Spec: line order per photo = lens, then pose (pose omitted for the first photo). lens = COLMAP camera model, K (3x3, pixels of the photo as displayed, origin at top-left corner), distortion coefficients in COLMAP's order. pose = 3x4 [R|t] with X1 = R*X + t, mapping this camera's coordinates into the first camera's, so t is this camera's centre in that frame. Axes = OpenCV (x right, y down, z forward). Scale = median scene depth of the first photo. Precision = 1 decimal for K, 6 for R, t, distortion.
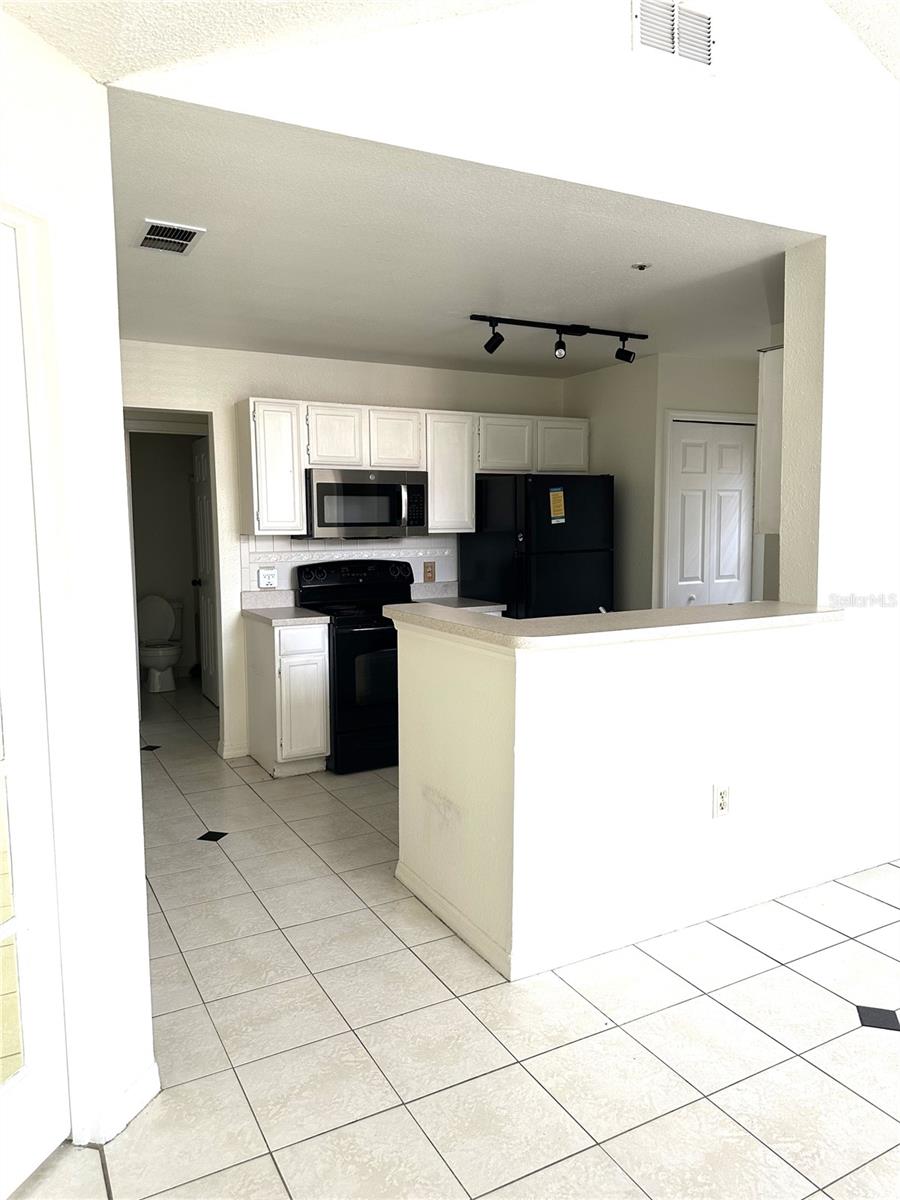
lens RADIAL K [[835.1, 0, 451.0], [0, 835.1, 600.5], [0, 0, 1]] dist [0.010913, -0.019562]
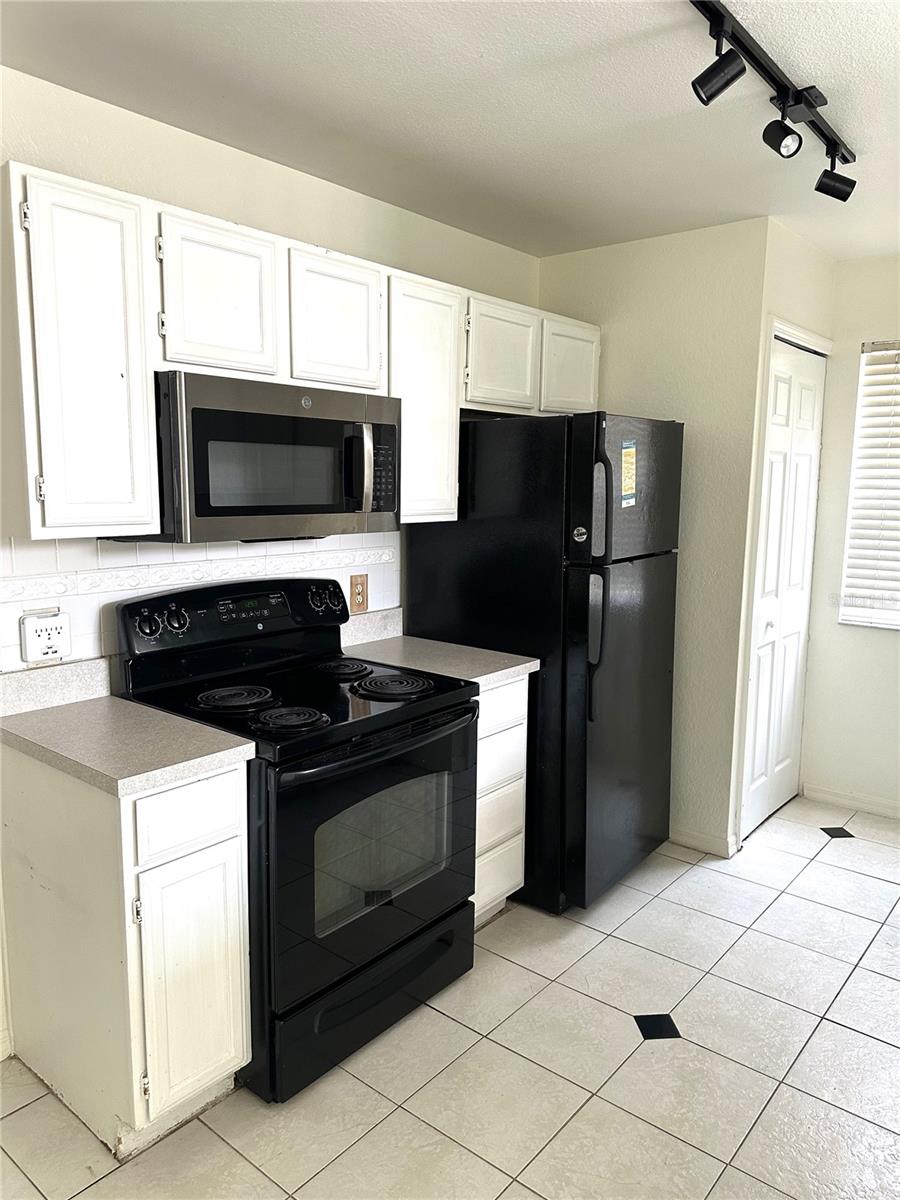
lens RADIAL K [[835.1, 0, 450.0], [0, 835.1, 598.6], [0, 0, 1]] dist [0.010913, -0.019562]
pose [[0.924318, -0.036063, 0.379916, -0.189778], [0.016388, 0.998358, 0.054896, -0.064702], [-0.381271, -0.044515, 0.923391, 0.538051]]
